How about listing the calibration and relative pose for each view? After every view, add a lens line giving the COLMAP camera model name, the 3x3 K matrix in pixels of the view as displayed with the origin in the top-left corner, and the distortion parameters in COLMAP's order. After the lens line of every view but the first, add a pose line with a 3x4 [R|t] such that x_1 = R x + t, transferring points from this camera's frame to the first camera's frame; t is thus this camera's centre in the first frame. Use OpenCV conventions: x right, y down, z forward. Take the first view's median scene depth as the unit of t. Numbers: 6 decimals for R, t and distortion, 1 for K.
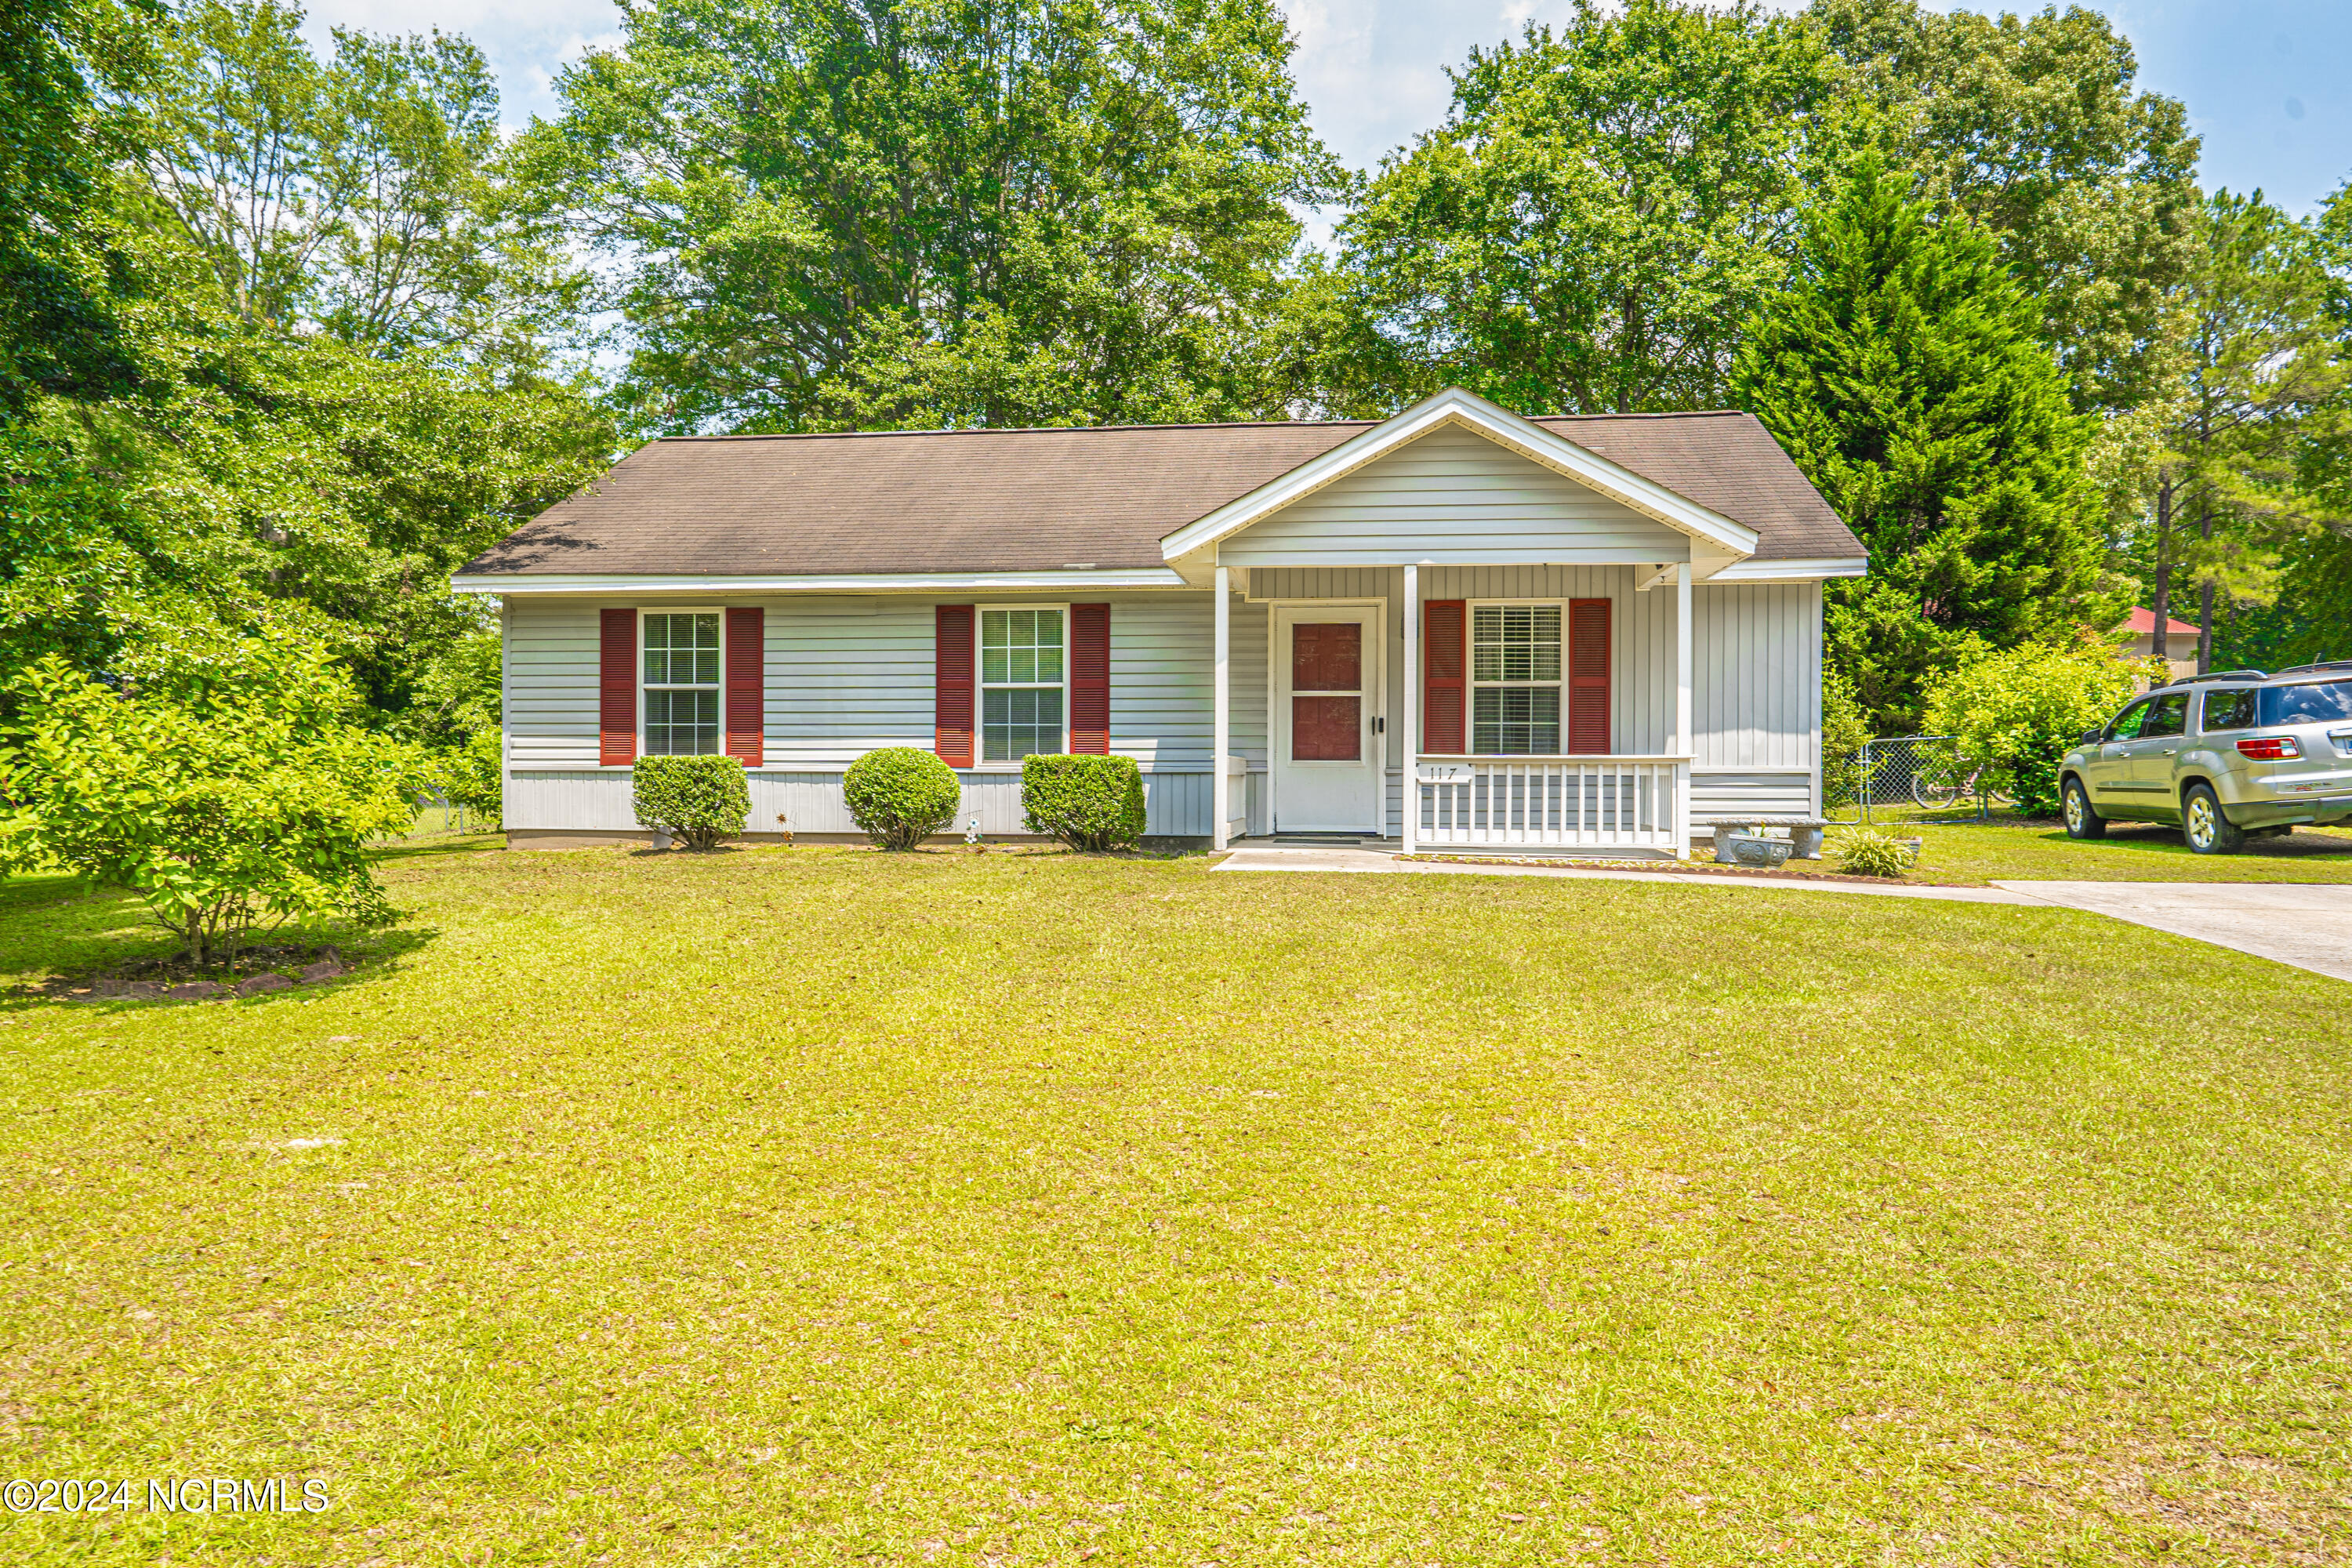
lens RADIAL K [[1615.9, 0, 1167.9], [0, 1615.9, 787.8], [0, 0, 1]] dist [-0.043672, 0.057764]
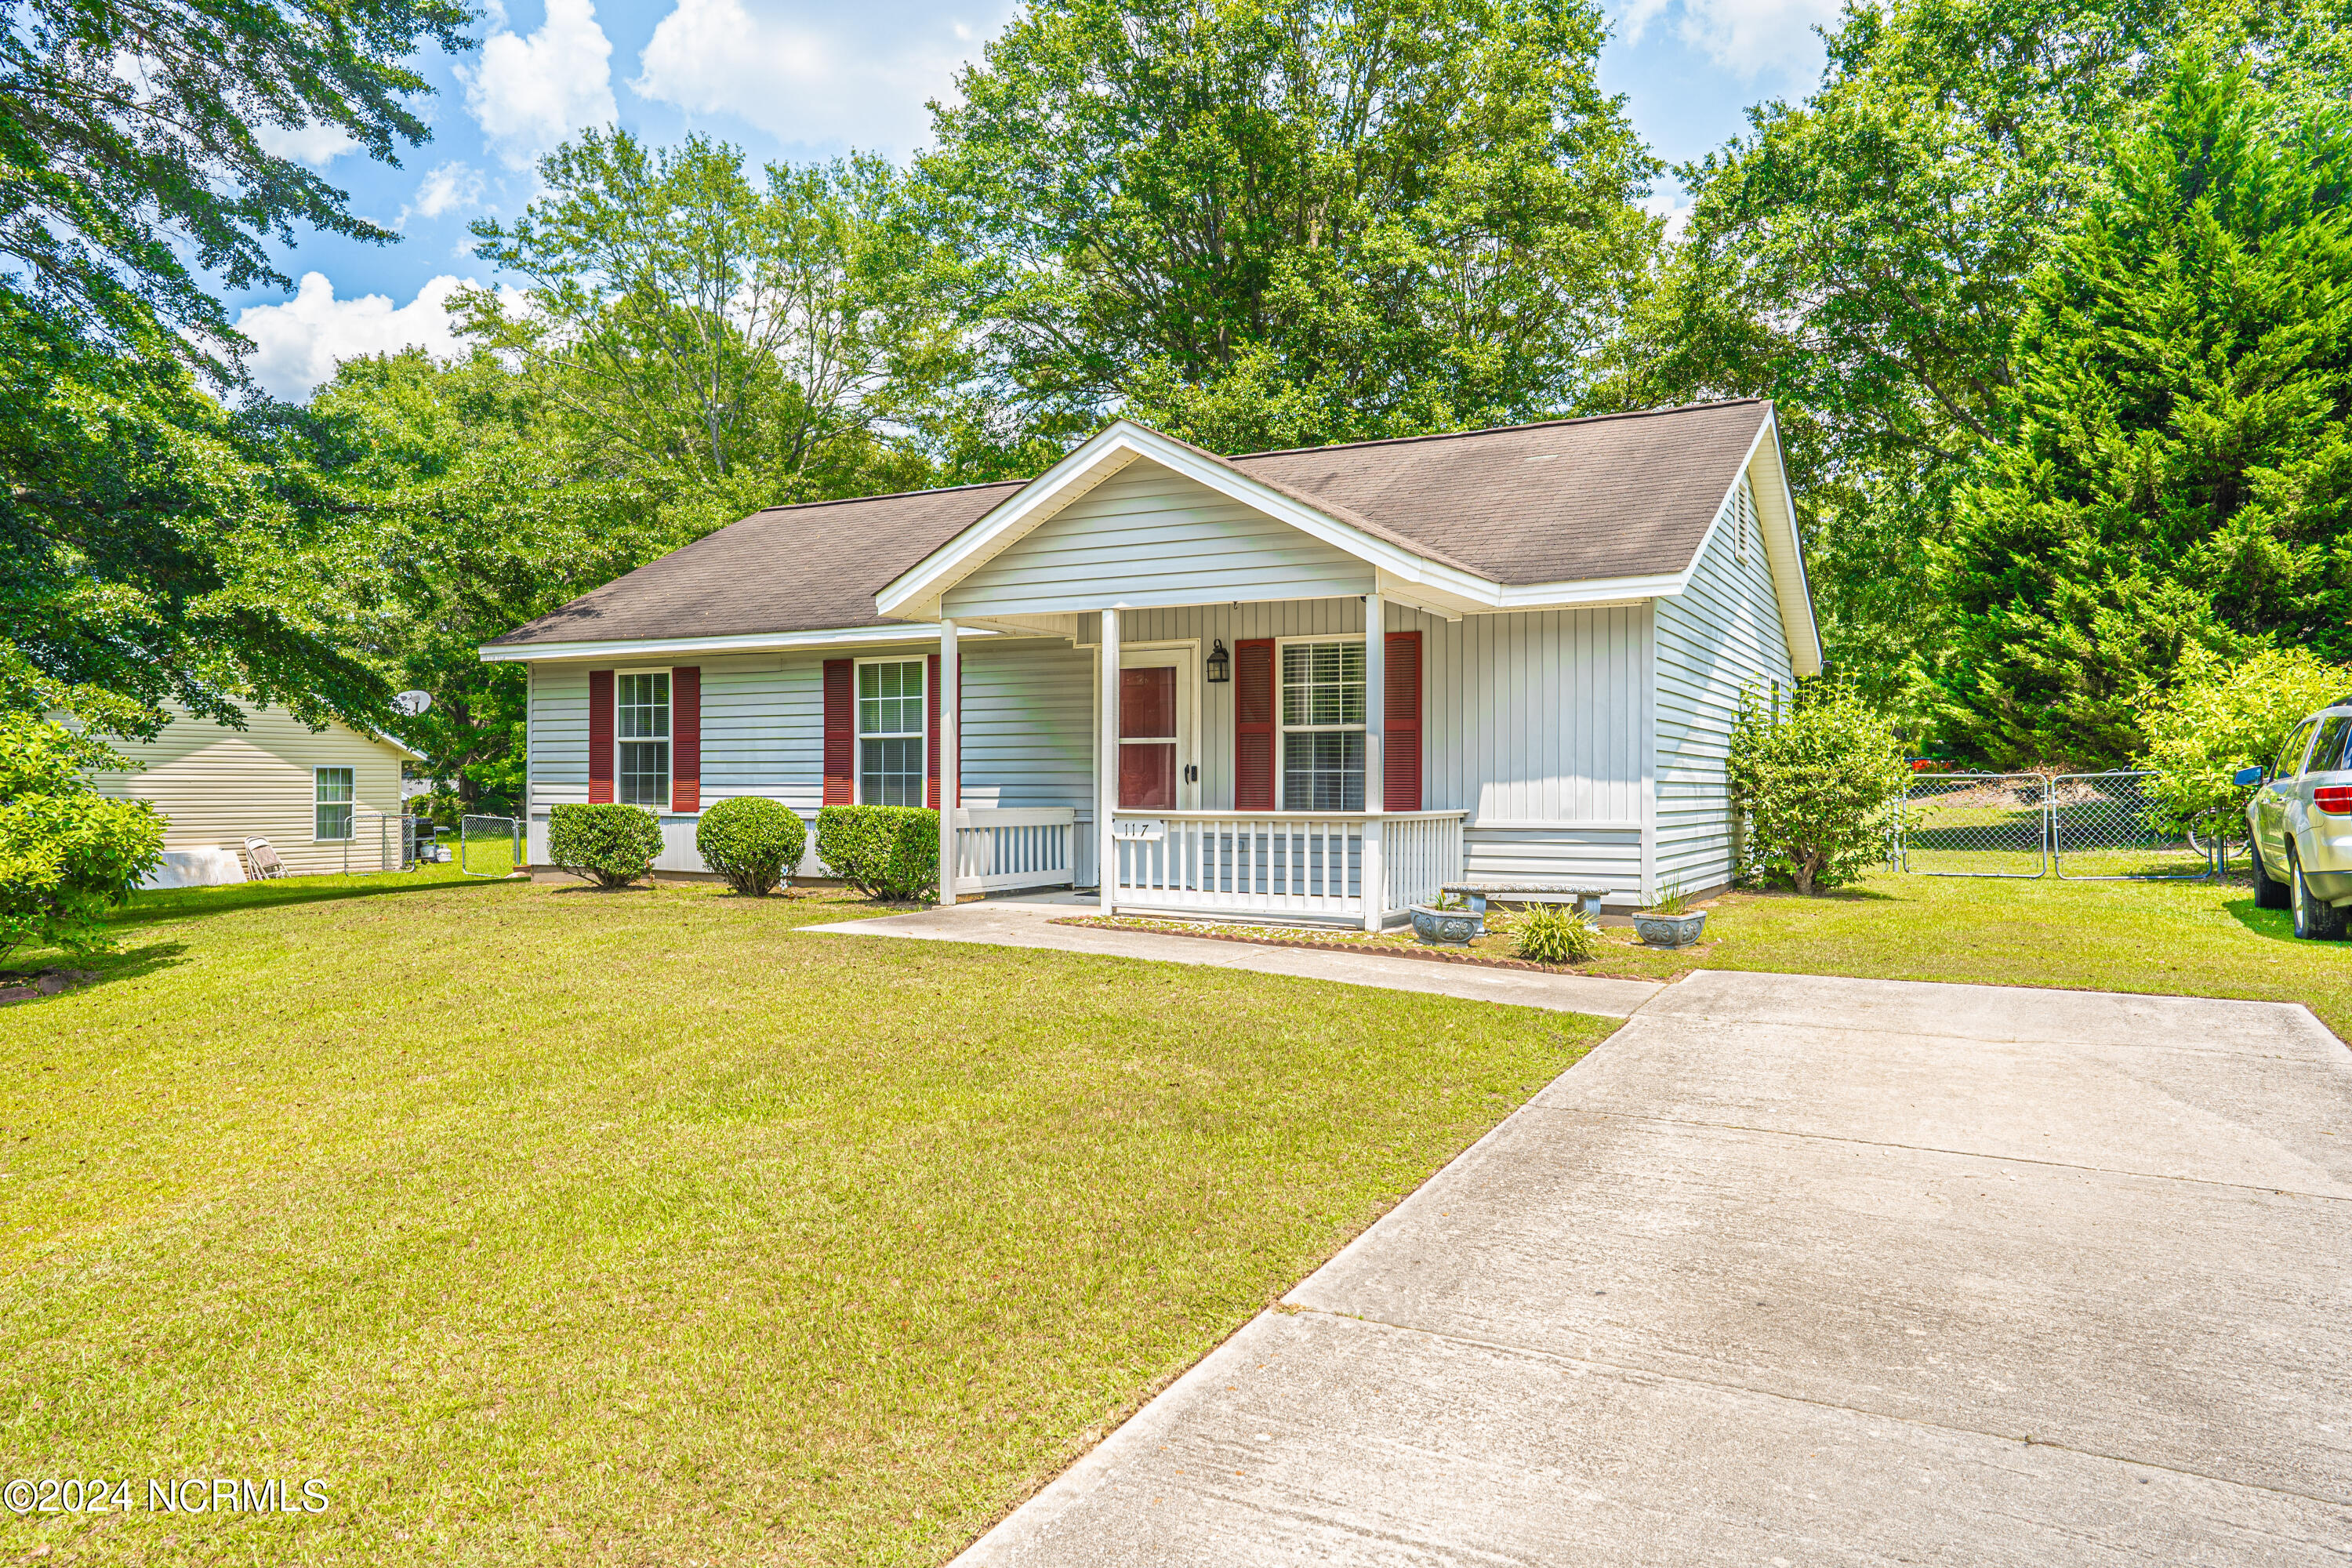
lens RADIAL K [[1569.0, 0, 1175.3], [0, 1569.0, 790.4], [0, 0, 1]] dist [-0.039155, 0.050770]
pose [[0.930236, 0.000219, -0.366962, 0.271935], [-0.003242, 0.999966, -0.007622, -0.012894], [0.366948, 0.008280, 0.930205, 0.082353]]
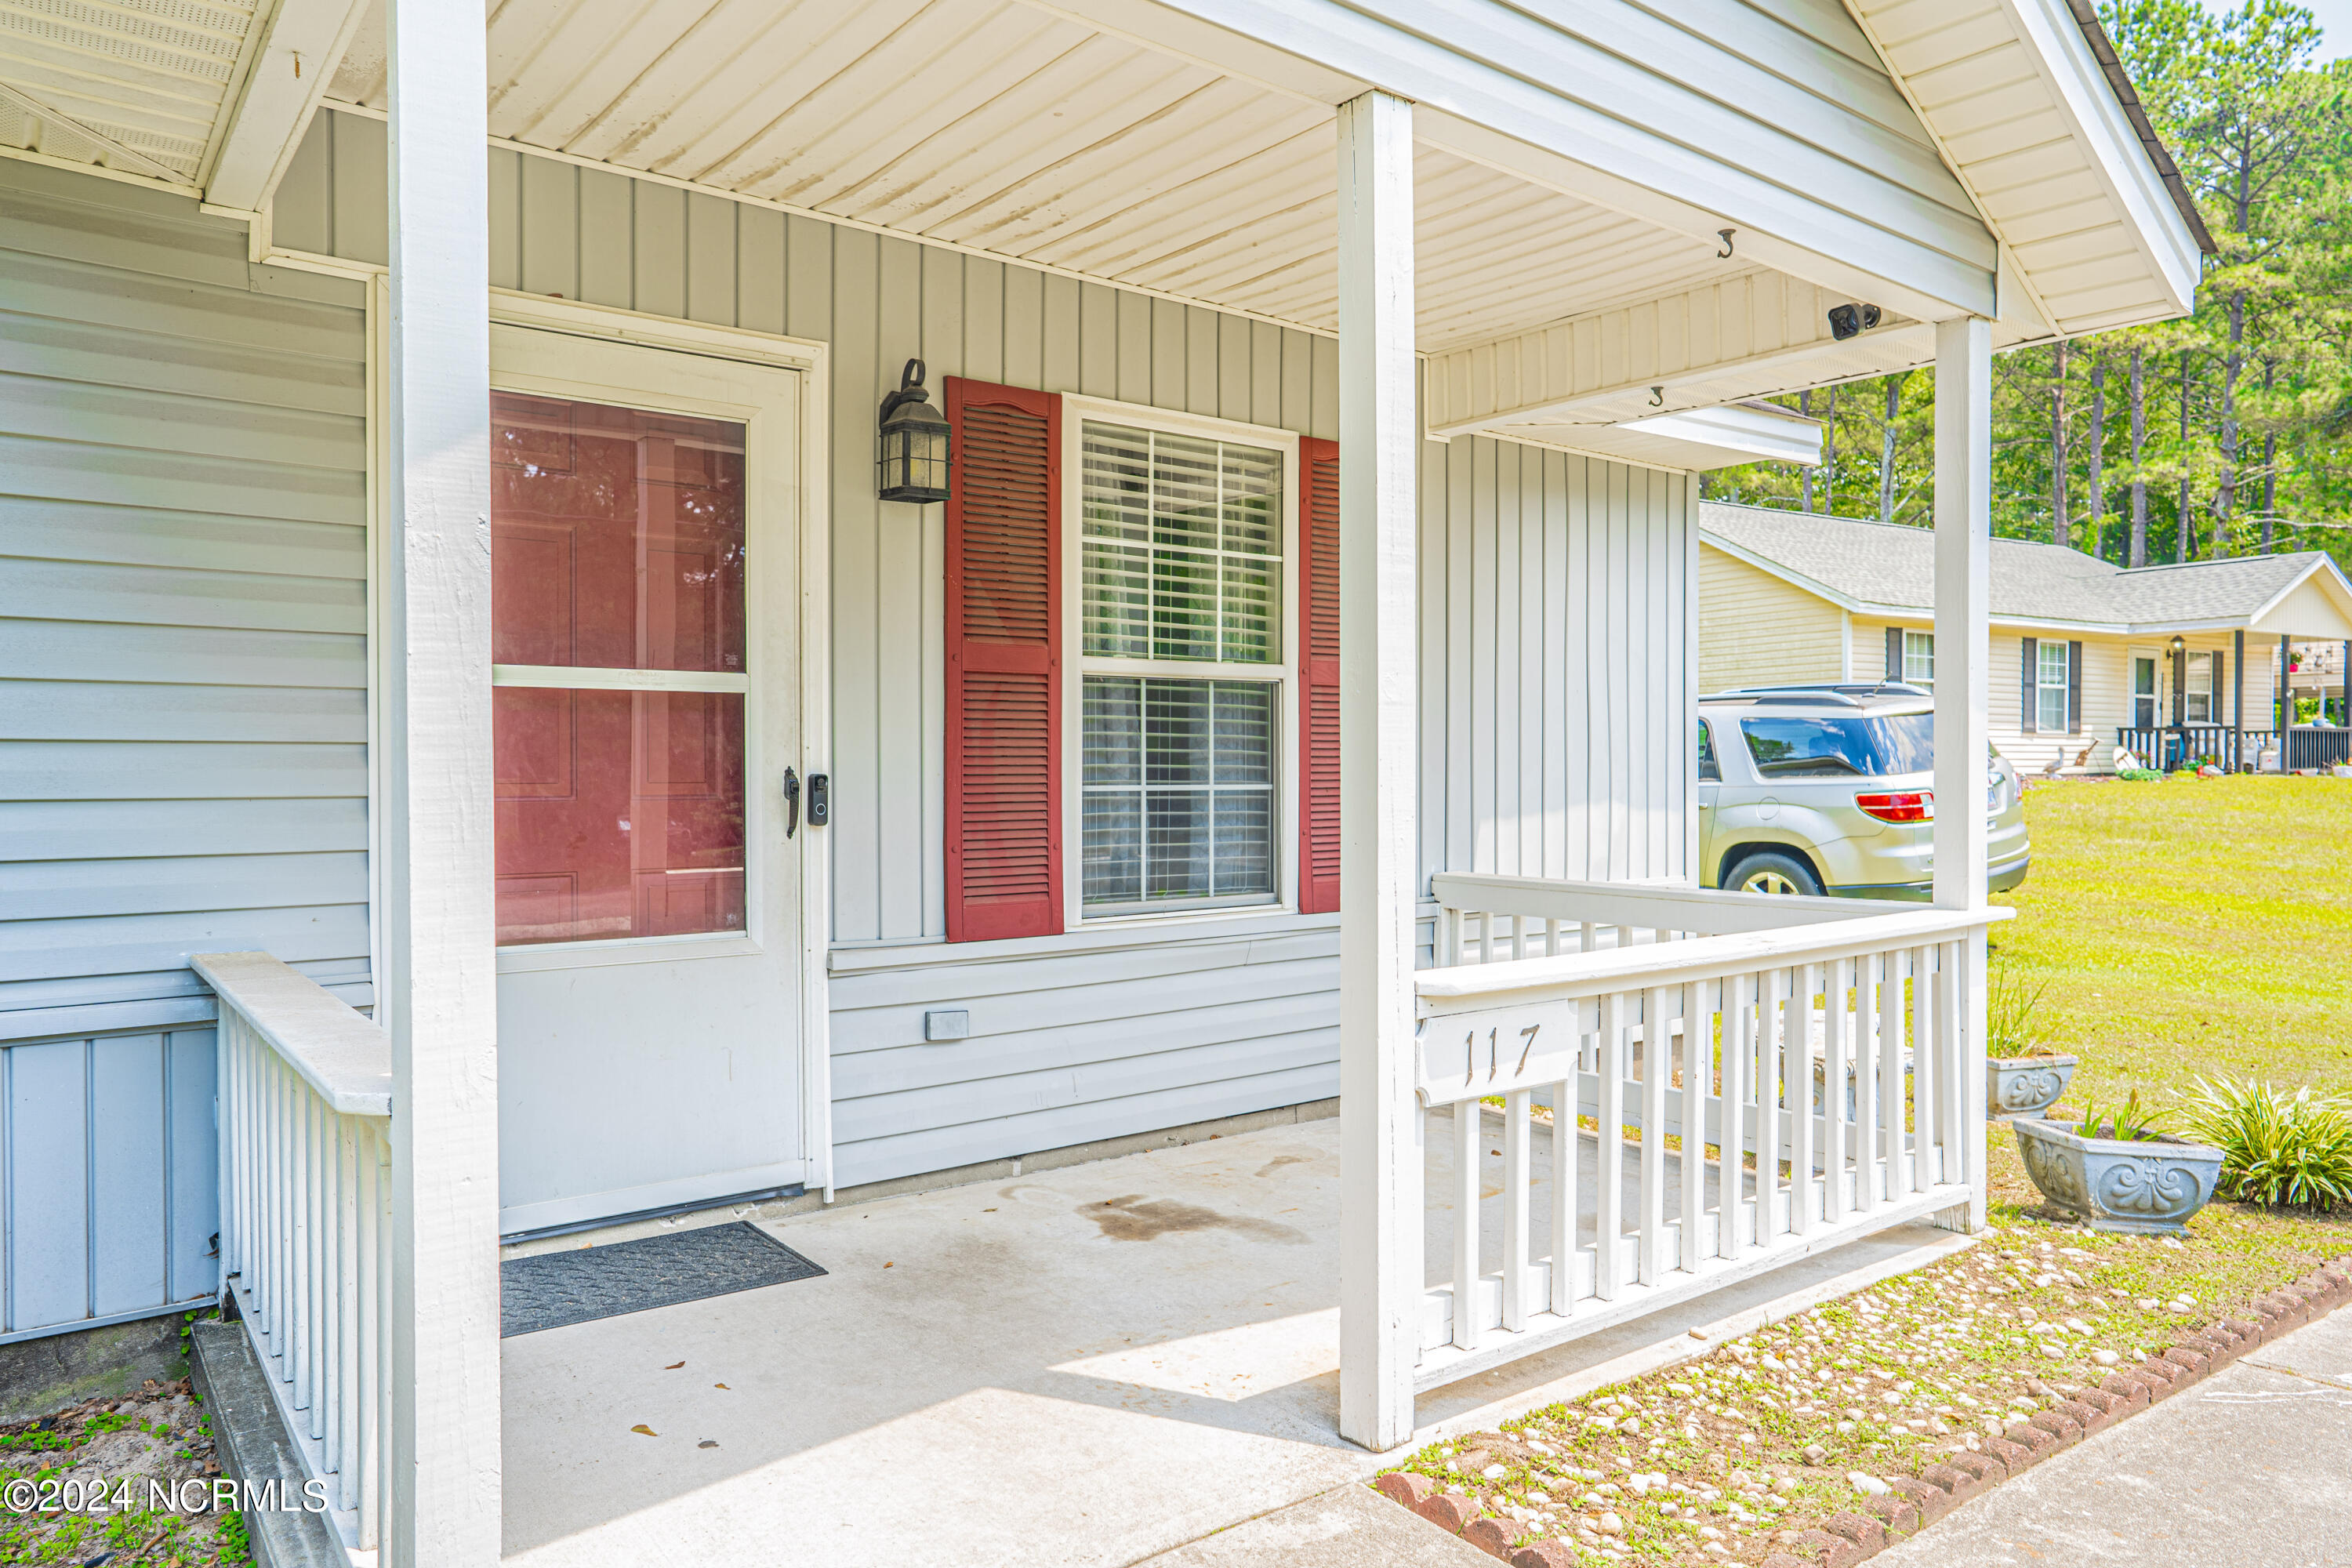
lens RADIAL K [[1569.0, 0, 1175.3], [0, 1569.0, 790.4], [0, 0, 1]] dist [-0.039155, 0.050770]
pose [[0.706648, -0.015313, 0.707400, -0.009131], [0.011069, 0.999883, 0.010586, -0.025143], [-0.707479, 0.000350, 0.706734, 0.452693]]
